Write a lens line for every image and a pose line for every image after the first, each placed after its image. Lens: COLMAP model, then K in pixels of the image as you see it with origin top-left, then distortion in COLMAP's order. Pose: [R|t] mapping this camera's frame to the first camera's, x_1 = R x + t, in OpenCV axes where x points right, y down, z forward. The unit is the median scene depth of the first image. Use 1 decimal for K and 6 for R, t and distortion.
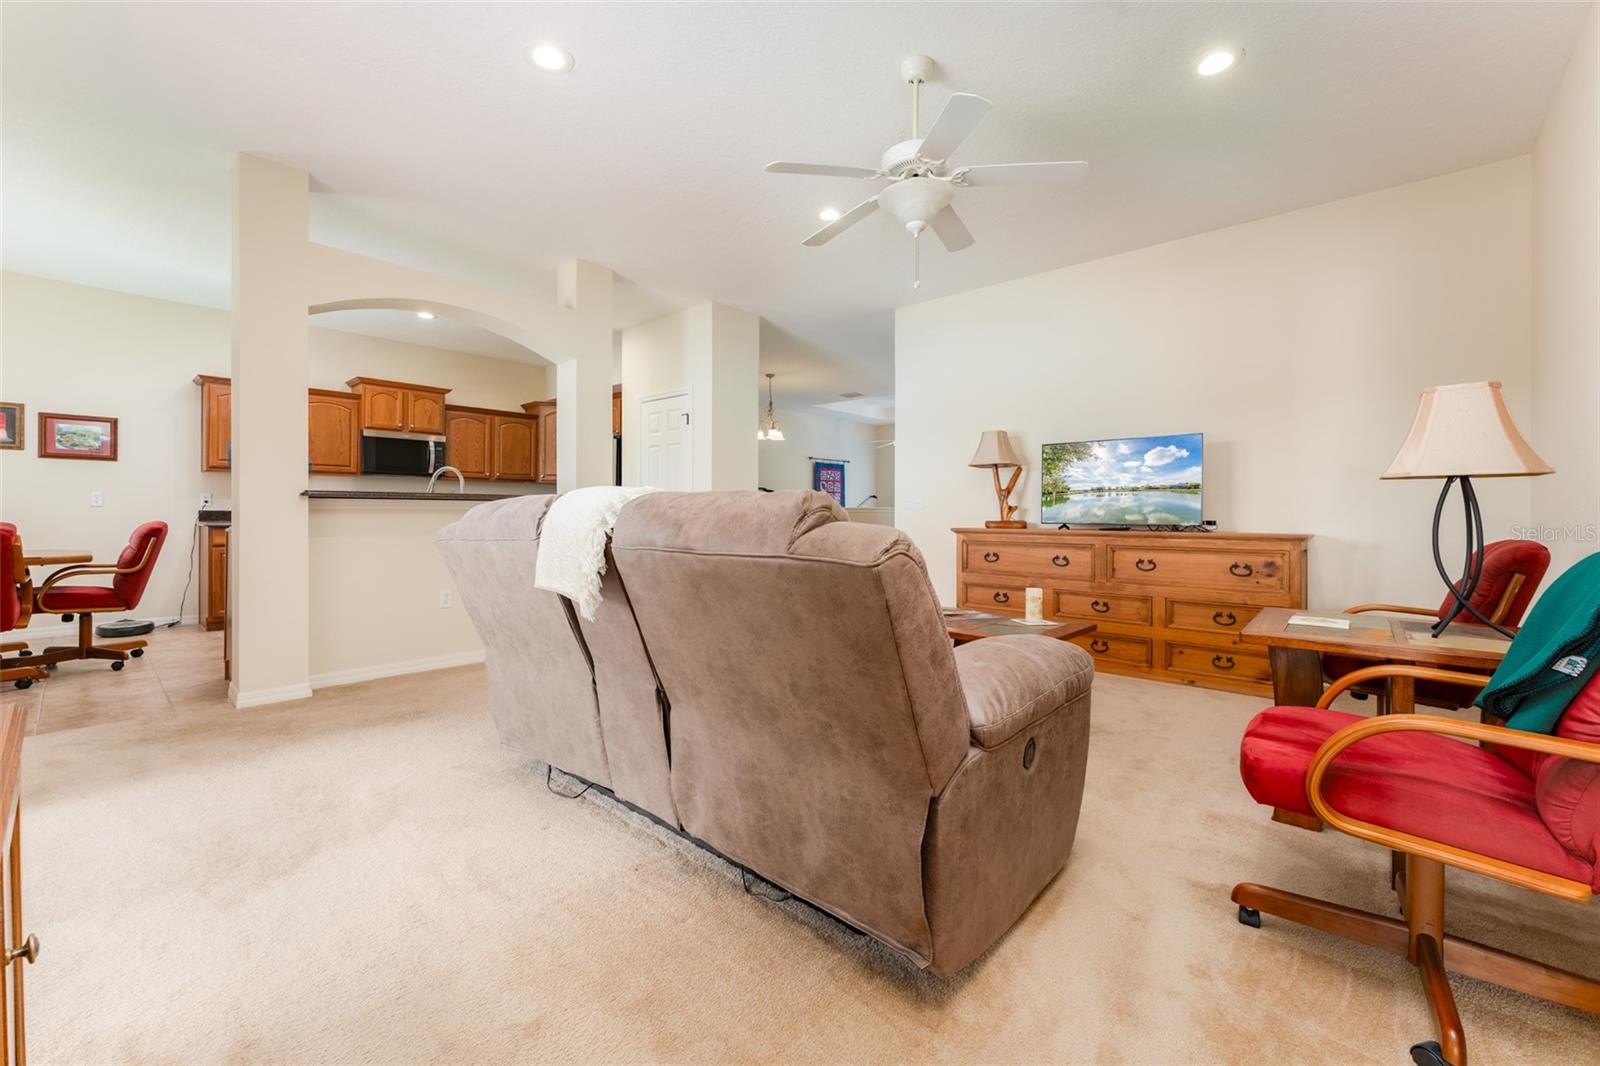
lens RADIAL K [[646.2, 0, 790.3], [0, 646.2, 518.8], [0, 0, 1]] dist [-0.003548, 0.000568]
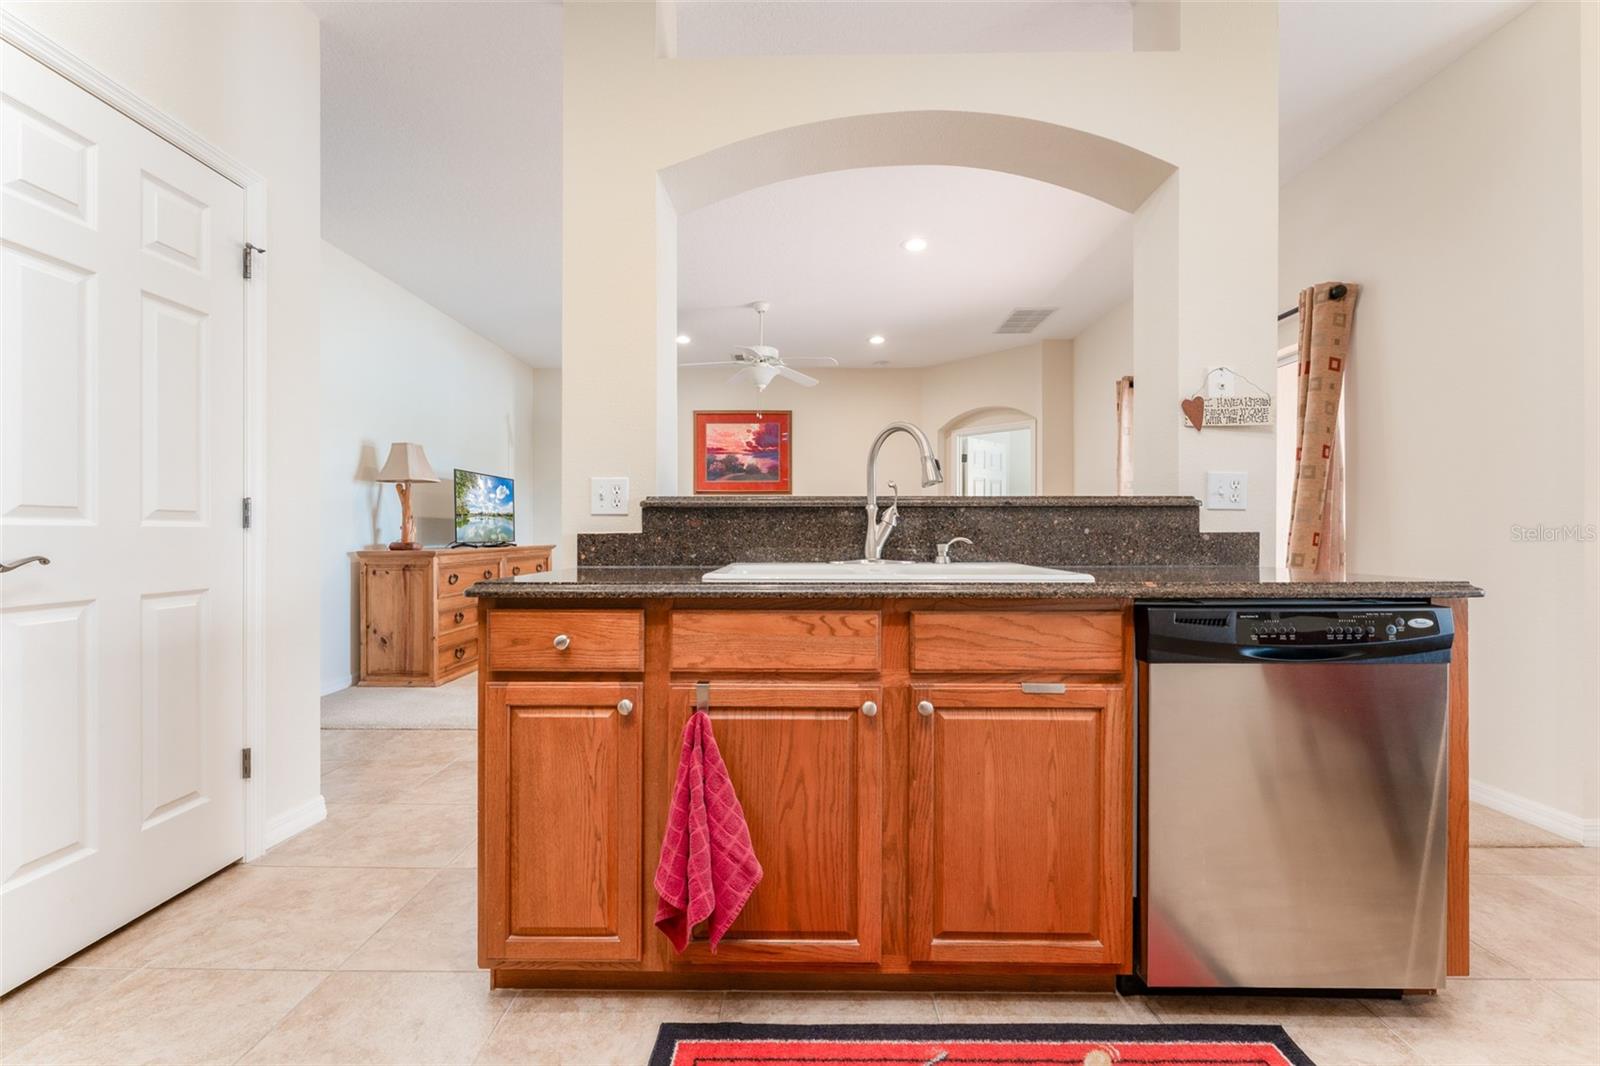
lens RADIAL K [[646.2, 0, 785.8], [0, 646.2, 534.3], [0, 0, 1]] dist [-0.003548, 0.000568]
pose [[-0.668134, -0.004143, 0.744029, -0.803877], [0.002898, 0.999962, 0.008170, -0.015556], [-0.744035, 0.007615, -0.668097, 1.374164]]
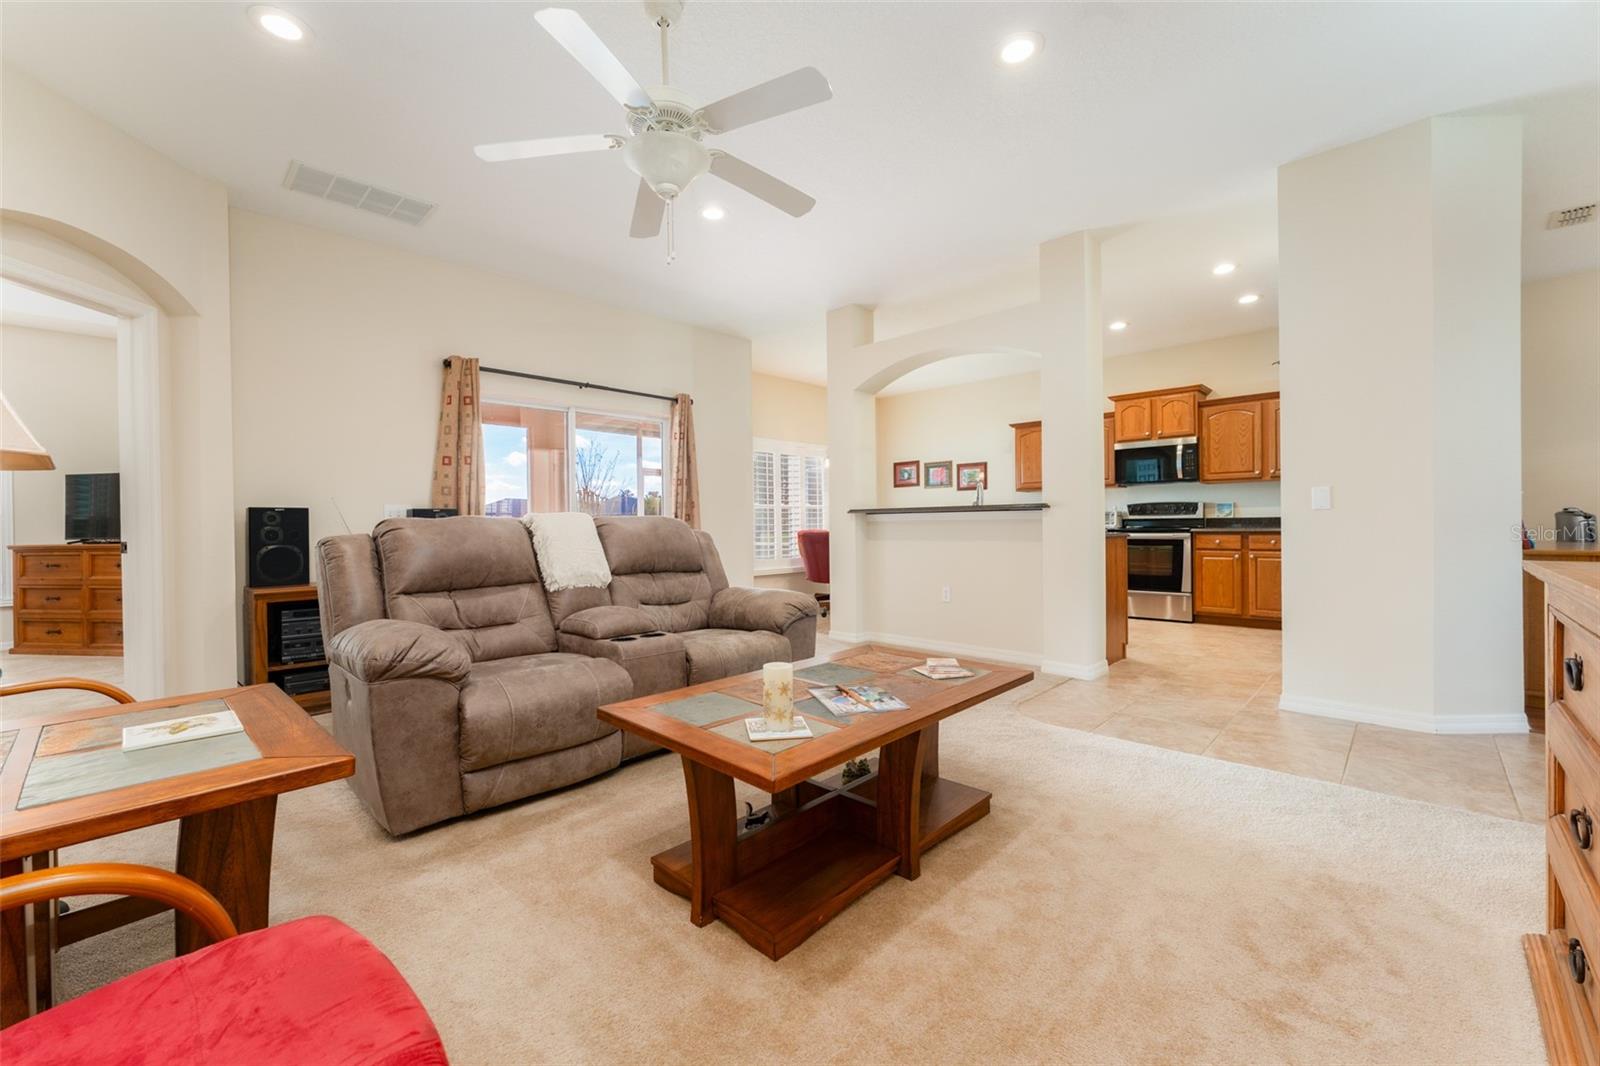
lens RADIAL K [[646.2, 0, 800.3], [0, 646.2, 531.8], [0, 0, 1]] dist [-0.003548, 0.000568]
pose [[-0.016928, 0.007916, -0.999825, 0.641867], [0.004892, 0.999957, 0.007834, -0.003318], [0.999845, -0.004759, -0.016966, 0.730680]]
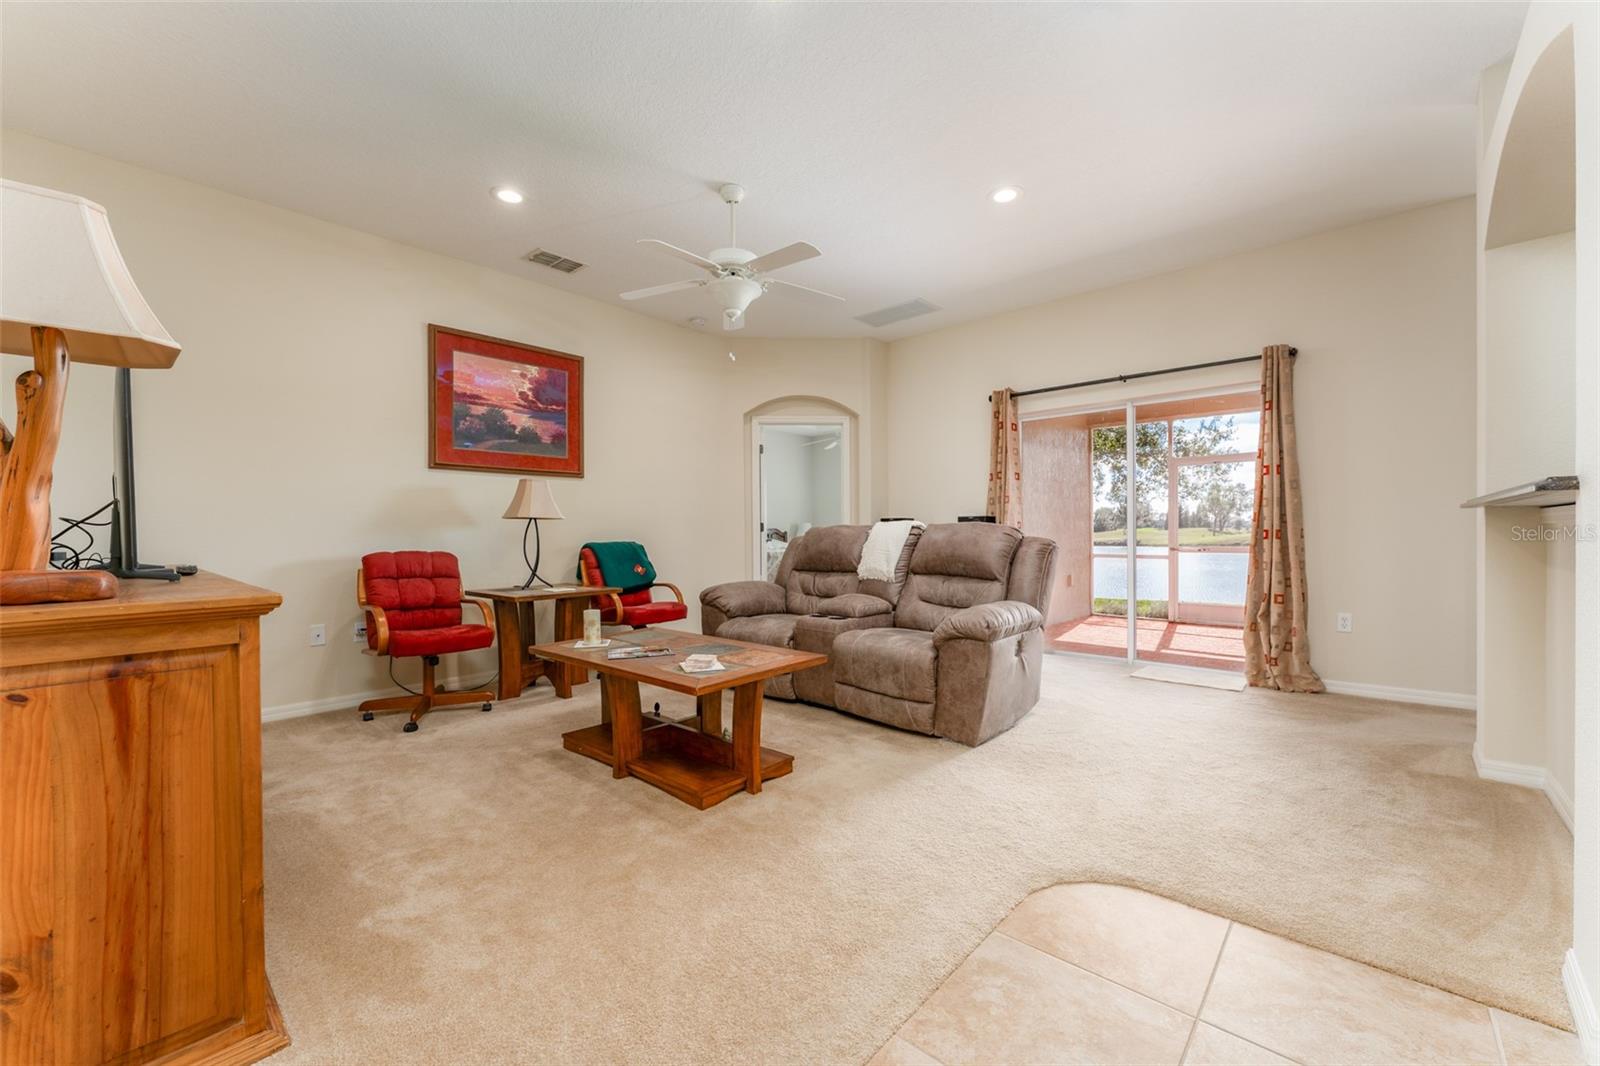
lens RADIAL K [[646.2, 0, 790.9], [0, 646.2, 536.1], [0, 0, 1]] dist [-0.003548, 0.000568]
pose [[-0.999895, 0.007561, -0.012373, 0.055276], [0.007395, 0.999882, 0.013467, -0.013184], [0.012473, 0.013375, -0.999833, 1.411456]]
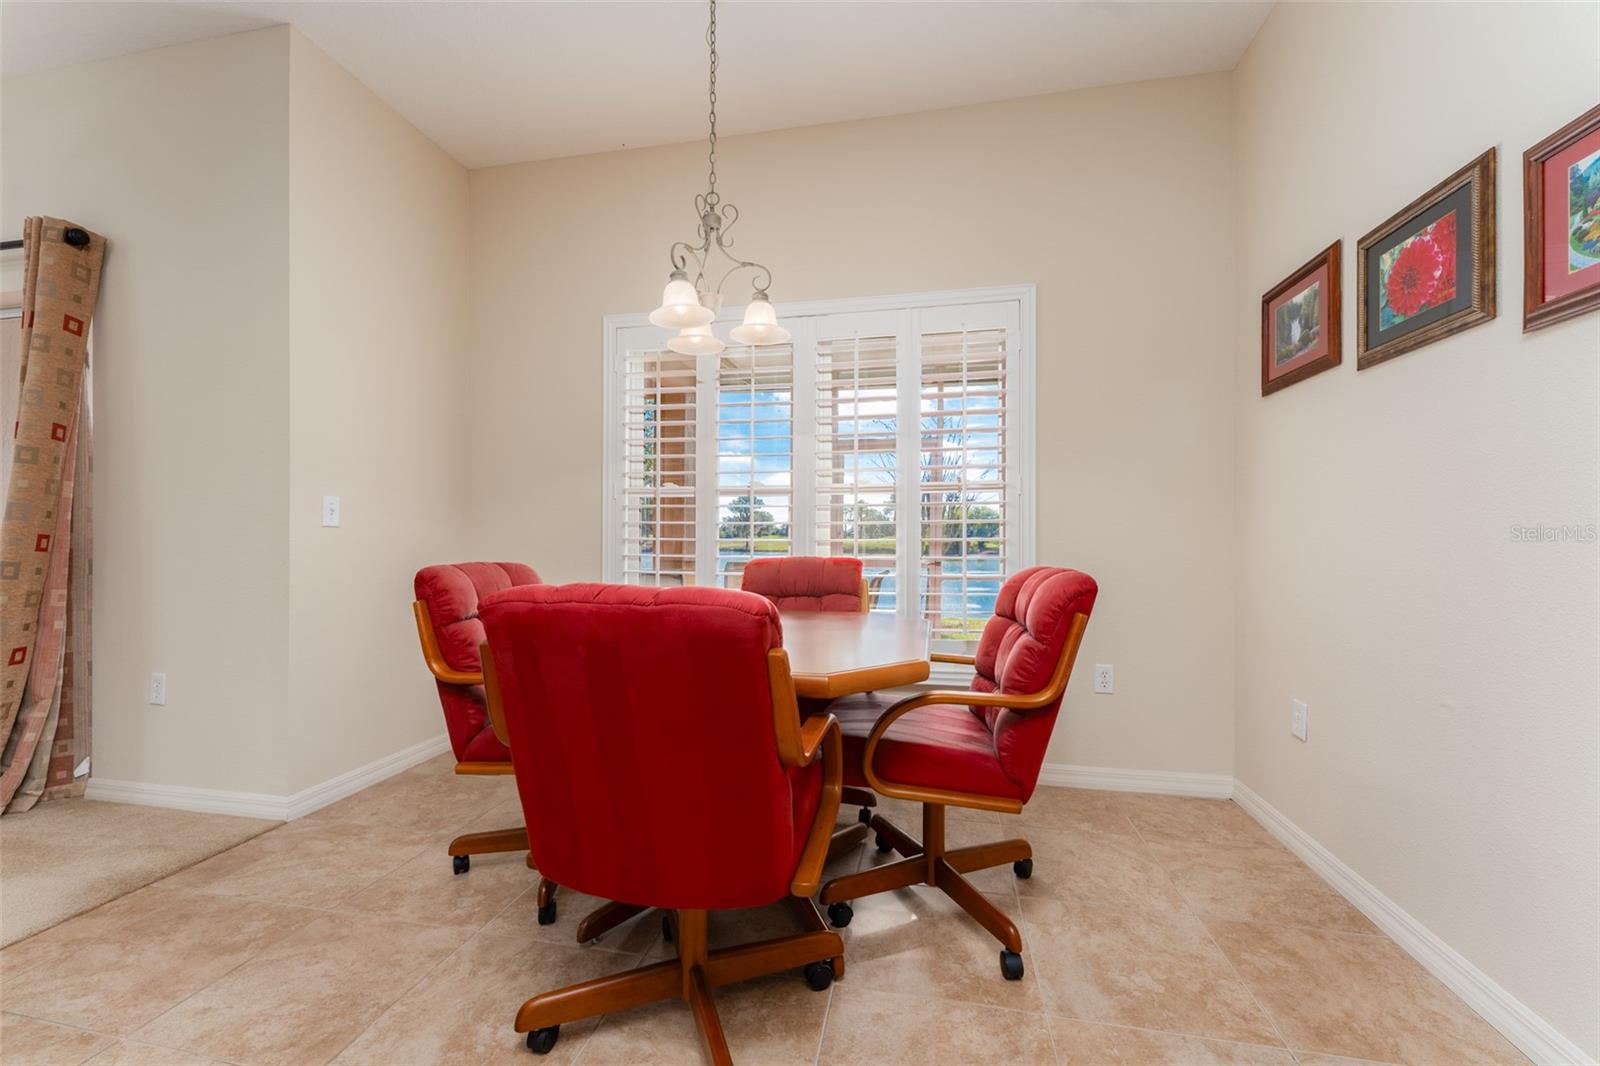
lens RADIAL K [[646.2, 0, 798.2], [0, 646.2, 536.1], [0, 0, 1]] dist [-0.003548, 0.000568]
pose [[-0.859542, -0.008595, -0.510993, -0.940911], [-0.009620, 0.999954, -0.000638, -0.014082], [0.510975, 0.004367, -0.859585, 1.270259]]
